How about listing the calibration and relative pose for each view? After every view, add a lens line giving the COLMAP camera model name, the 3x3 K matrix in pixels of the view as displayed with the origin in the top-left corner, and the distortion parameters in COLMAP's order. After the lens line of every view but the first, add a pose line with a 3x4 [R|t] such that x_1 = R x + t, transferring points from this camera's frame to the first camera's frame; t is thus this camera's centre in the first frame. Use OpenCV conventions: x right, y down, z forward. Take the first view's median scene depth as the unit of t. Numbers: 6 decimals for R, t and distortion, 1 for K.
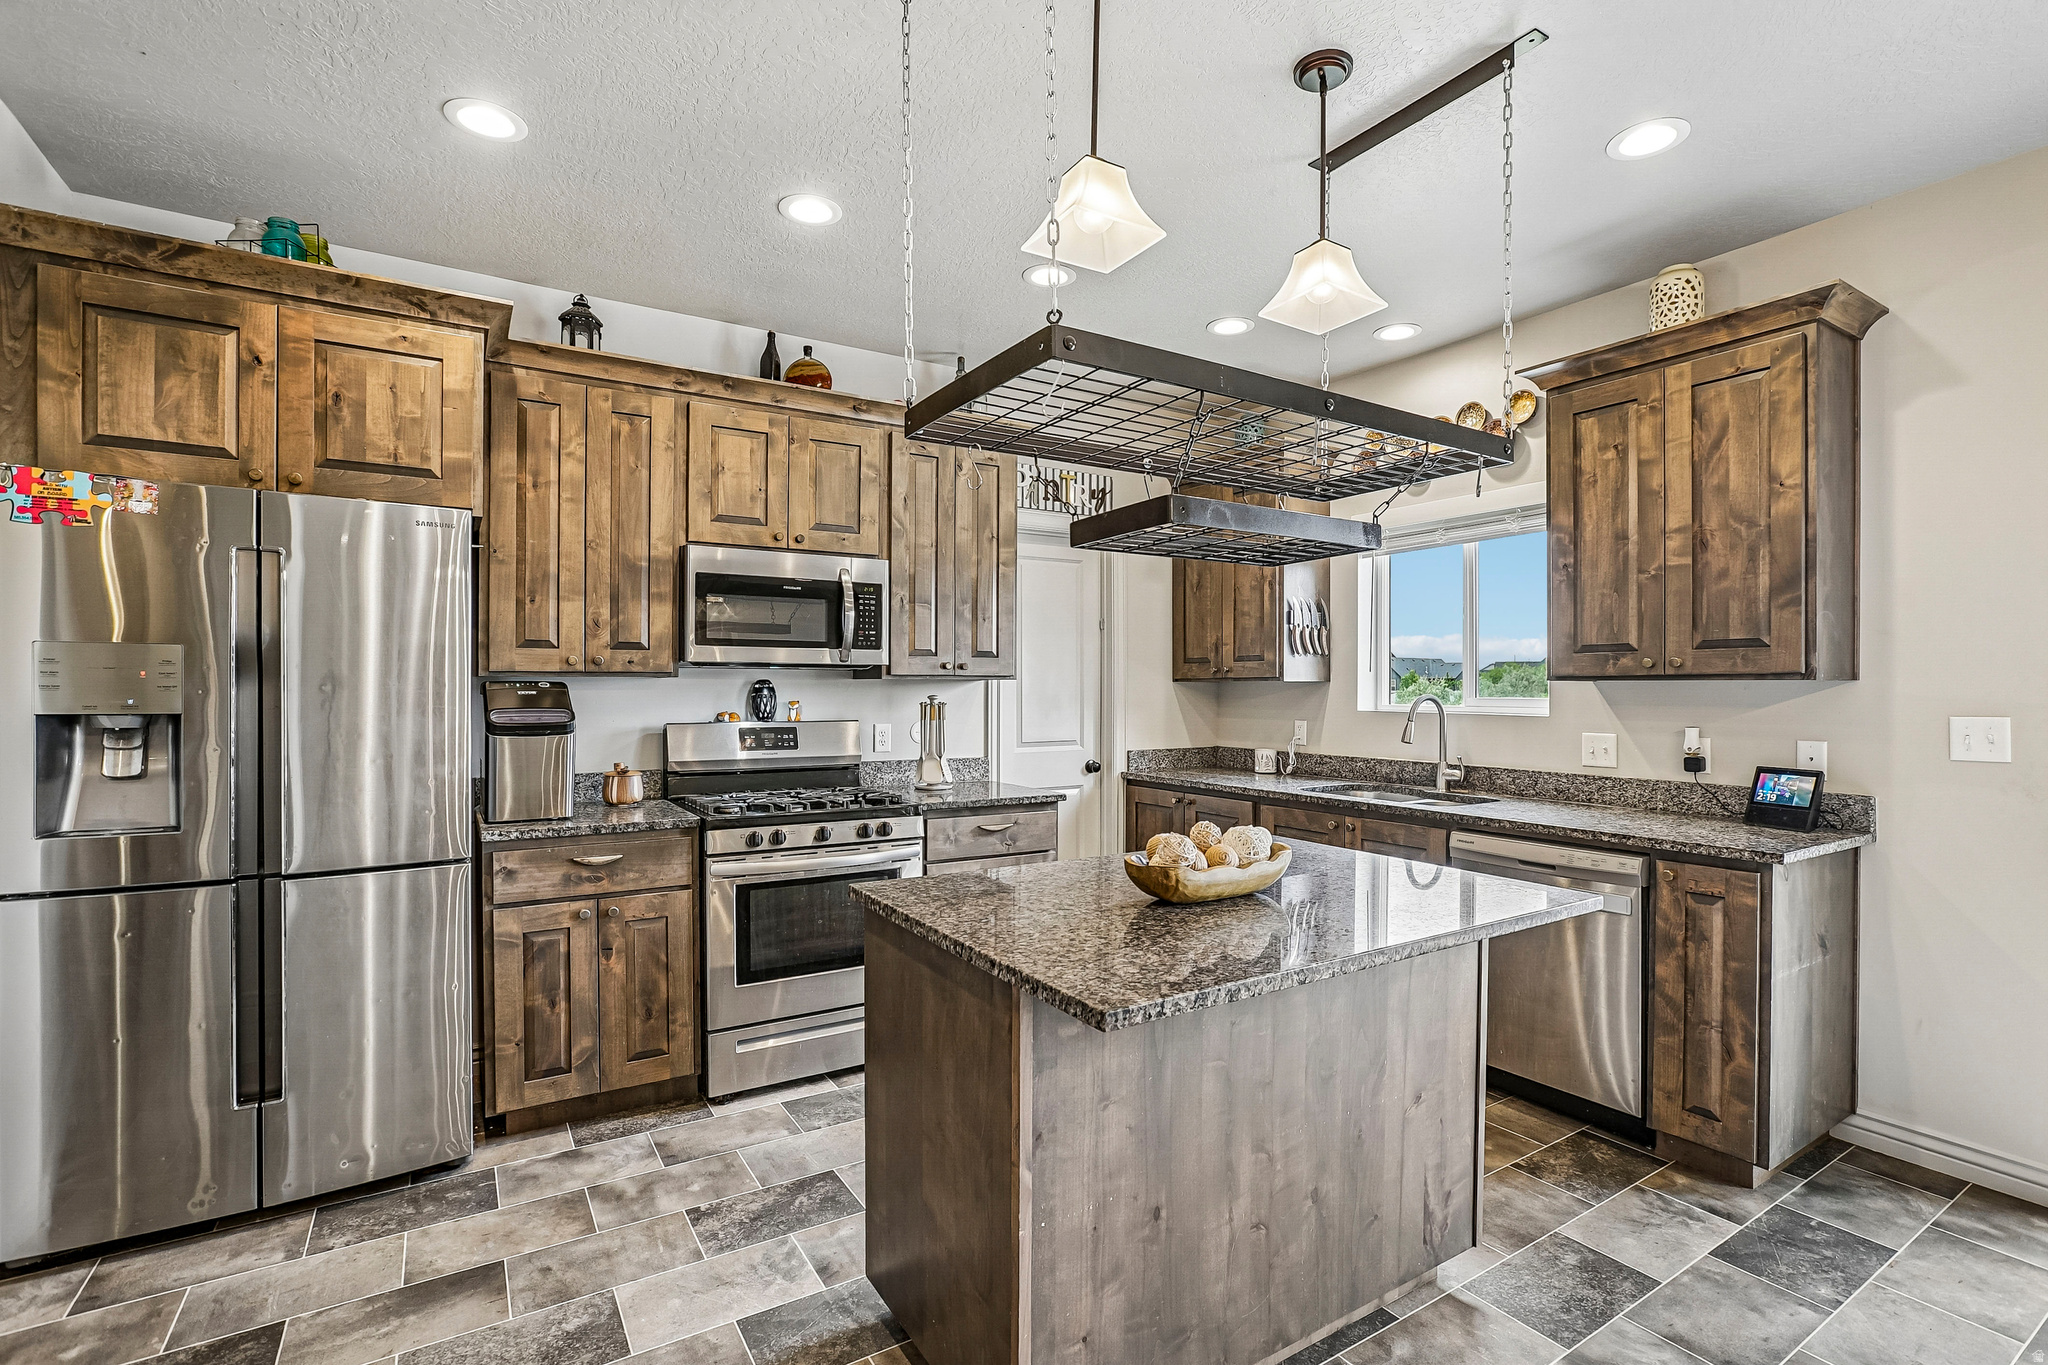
lens RADIAL K [[956.6, 0, 1031.7], [0, 956.6, 684.9], [0, 0, 1]] dist [-0.023543, 0.014620]
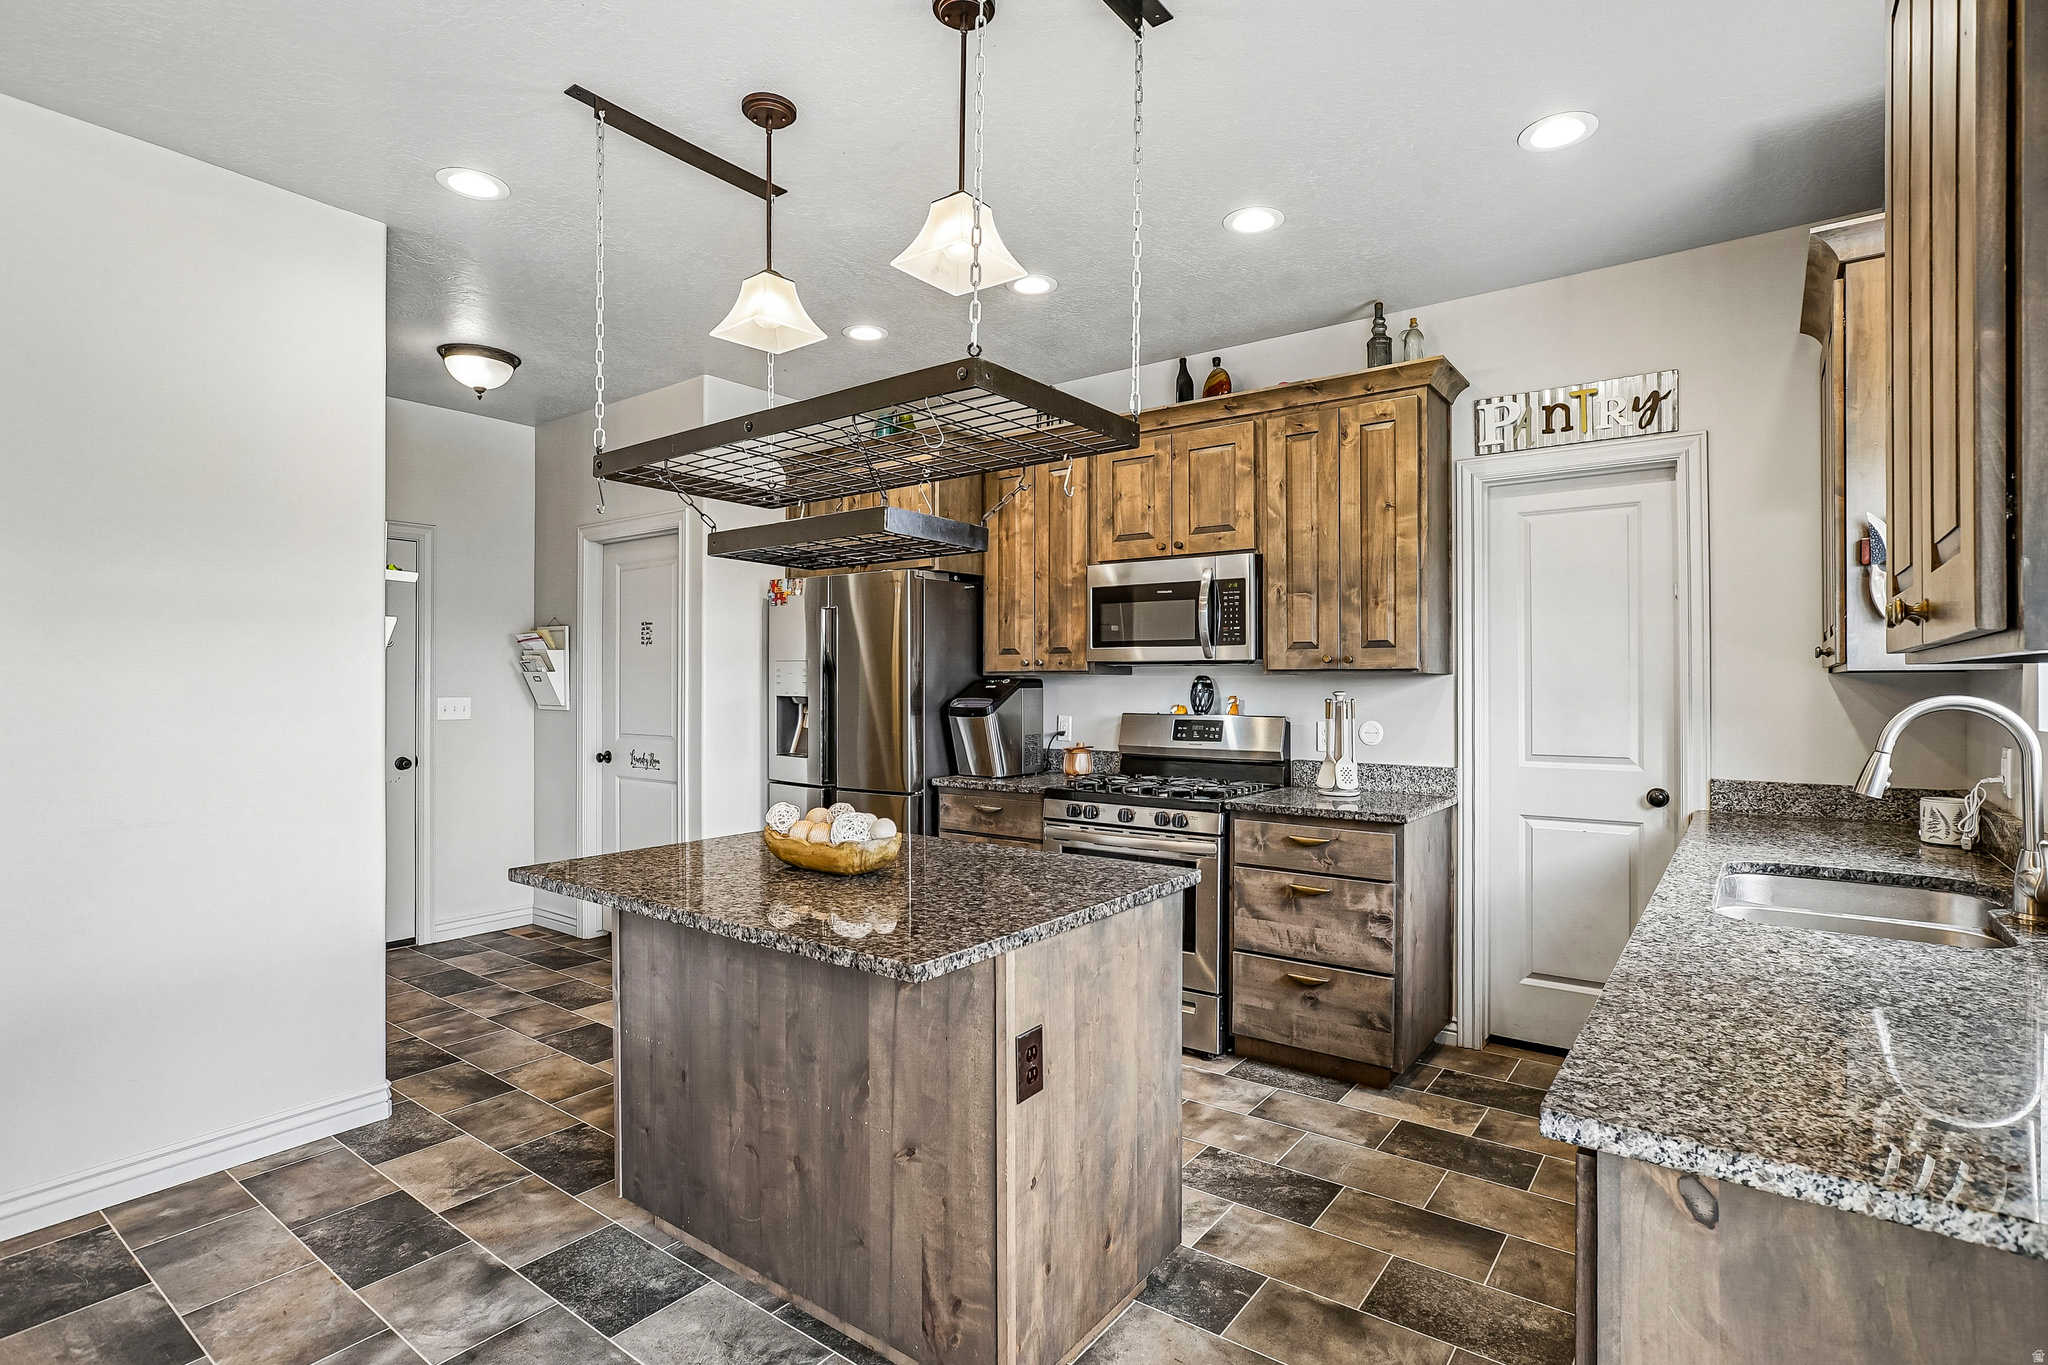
lens RADIAL K [[996.4, 0, 1061.2], [0, 996.4, 680.9], [0, 0, 1]] dist [-0.048820, 0.000239]
pose [[0.376767, -0.001756, -0.926306, 0.766646], [0.001093, 0.999998, -0.001451, 0.001972], [0.926307, -0.000466, 0.376768, 0.464724]]
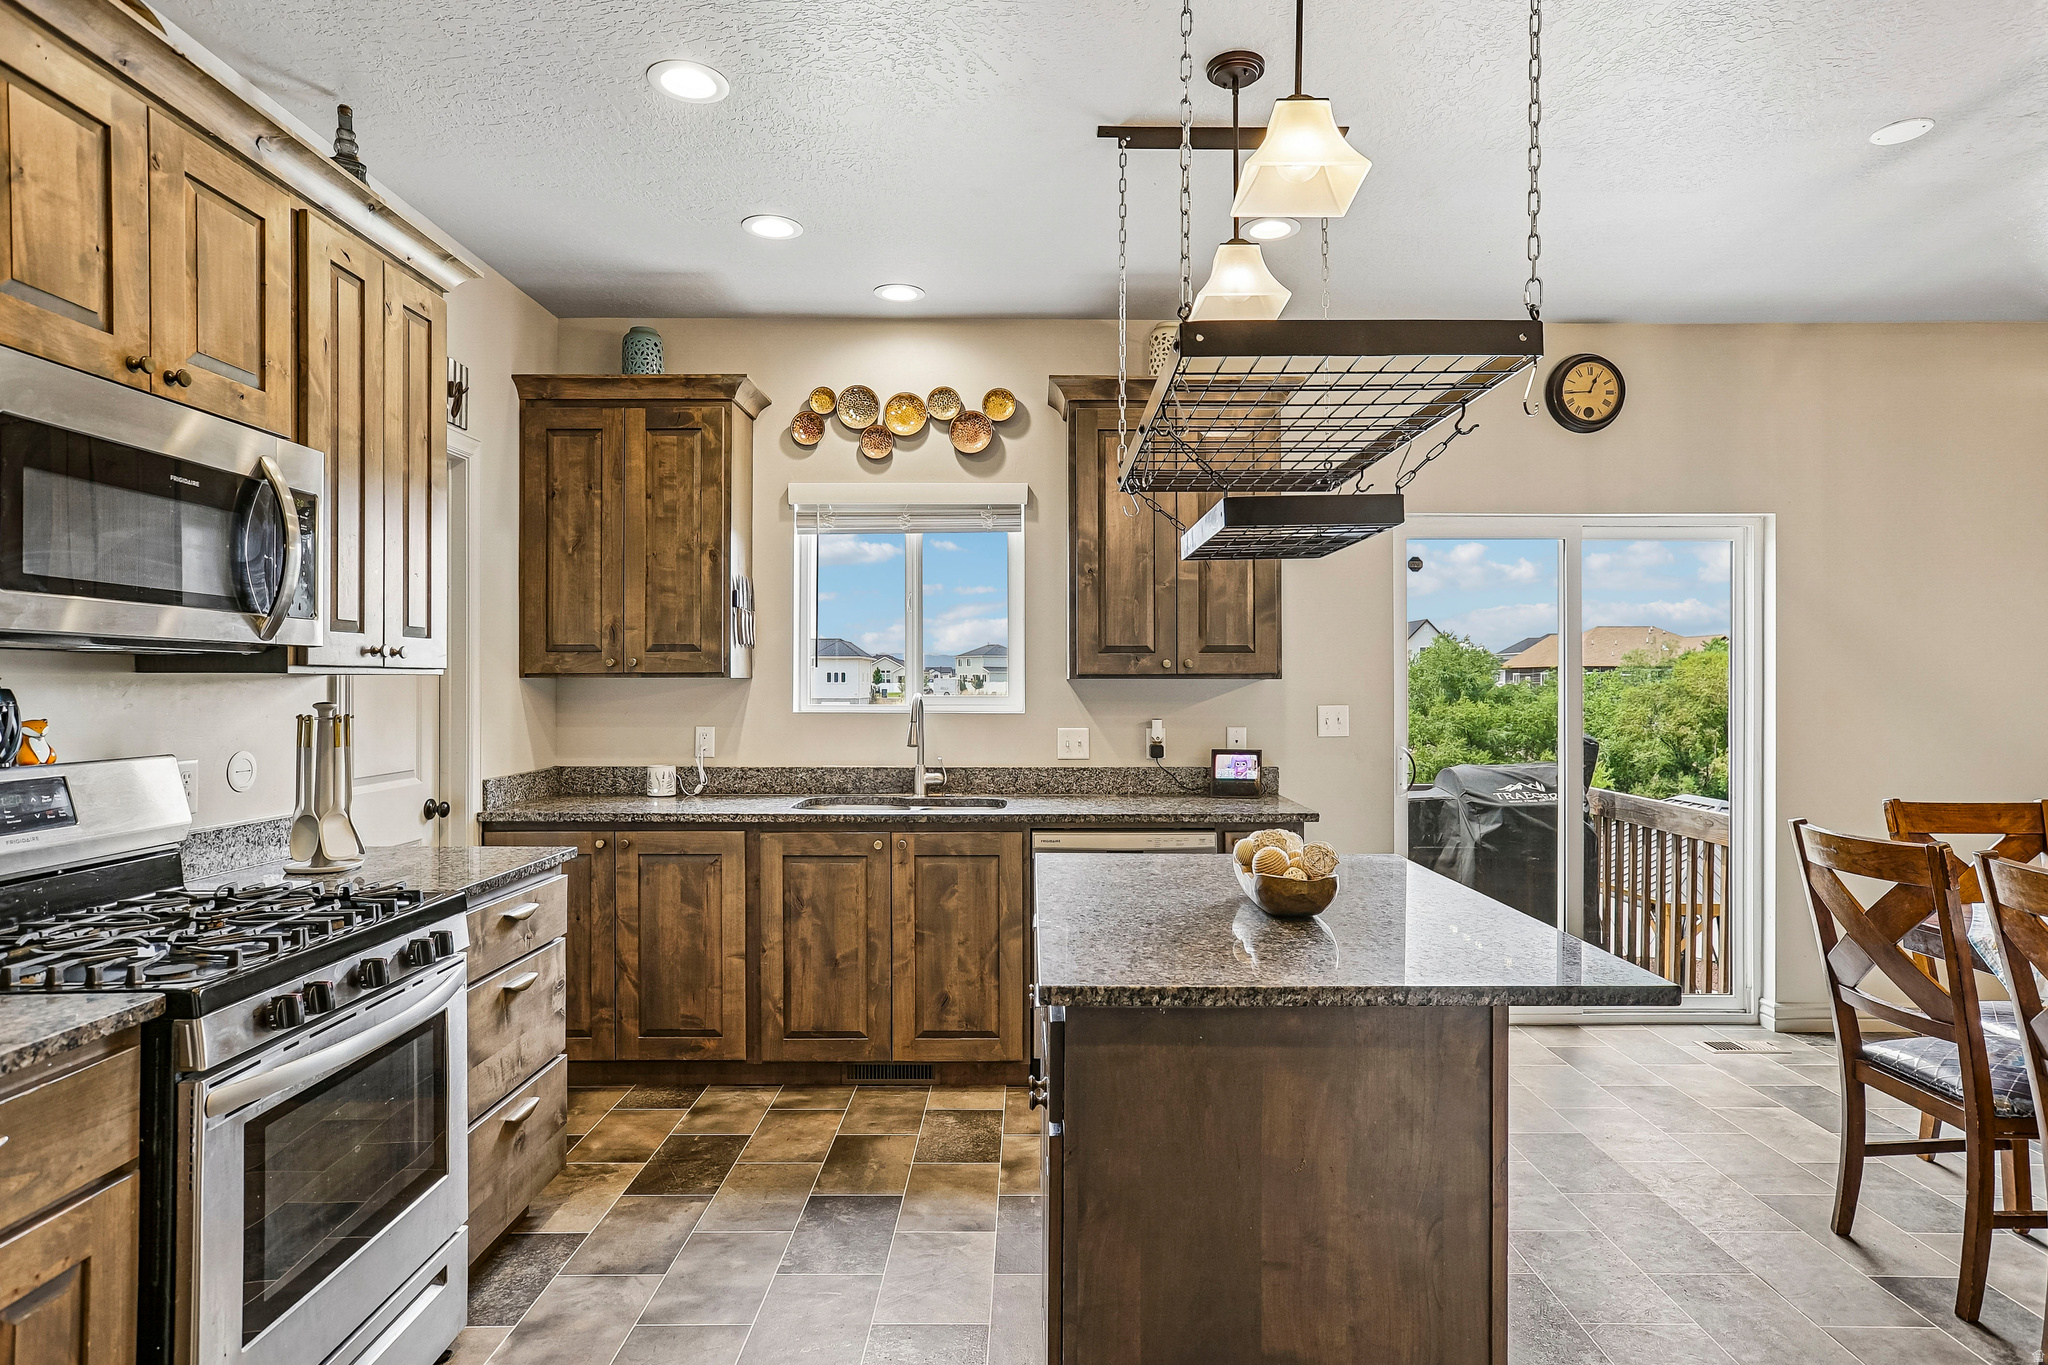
lens RADIAL K [[1145.6, 0, 1025.0], [0, 1145.6, 679.6], [0, 0, 1]] dist [-0.034640, 0.053204]
pose [[0.535416, 0.000396, 0.844589, -0.510968], [-0.000881, 1.000000, 0.000089, -0.003509], [-0.844588, -0.000792, 0.535416, 0.346048]]
